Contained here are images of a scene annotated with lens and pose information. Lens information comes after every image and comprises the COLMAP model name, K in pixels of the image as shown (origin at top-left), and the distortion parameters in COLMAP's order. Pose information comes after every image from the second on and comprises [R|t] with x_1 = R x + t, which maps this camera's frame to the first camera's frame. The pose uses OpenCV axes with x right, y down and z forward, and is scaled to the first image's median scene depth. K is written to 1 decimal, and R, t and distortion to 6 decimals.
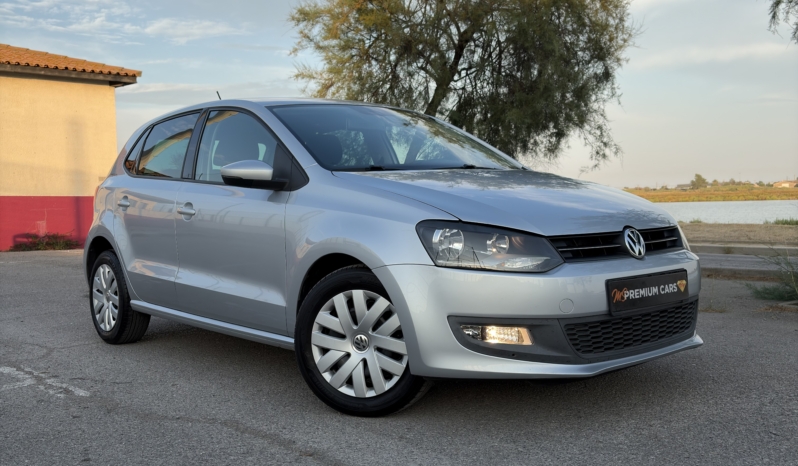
lens RADIAL K [[785.8, 0, 395.2], [0, 785.8, 226.4], [0, 0, 1]] dist [0.046945, 0.000000]
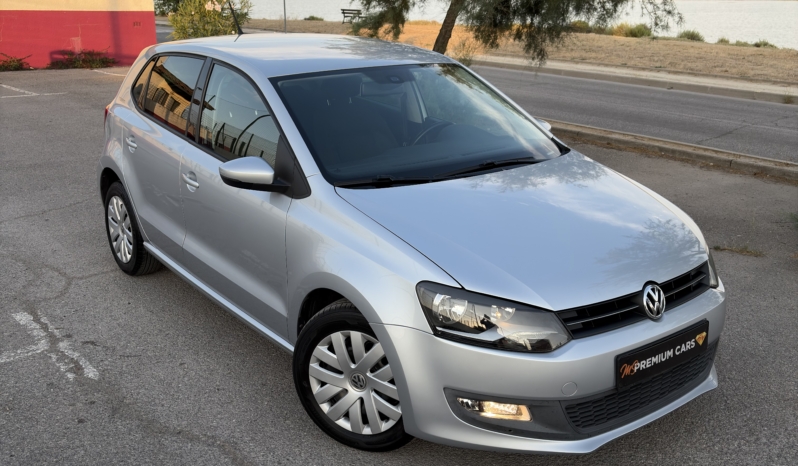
lens RADIAL K [[785.8, 0, 400.6], [0, 785.8, 230.9], [0, 0, 1]] dist [0.046945, 0.000000]
pose [[0.998027, 0.043965, -0.044834, 0.039170], [-0.030672, 0.964344, 0.262868, -0.258064], [0.054792, -0.260974, 0.963790, 0.098768]]
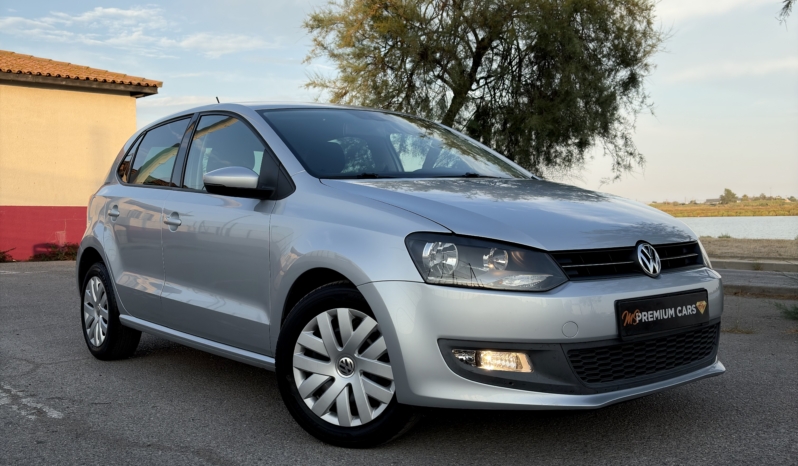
lens RADIAL K [[785.8, 0, 397.6], [0, 785.8, 236.5], [0, 0, 1]] dist [0.046945, 0.000000]
pose [[0.999550, 0.007478, -0.029056, 0.037005], [-0.007577, 0.999966, -0.003283, -0.000162], [0.029030, 0.003502, 0.999572, 0.078179]]
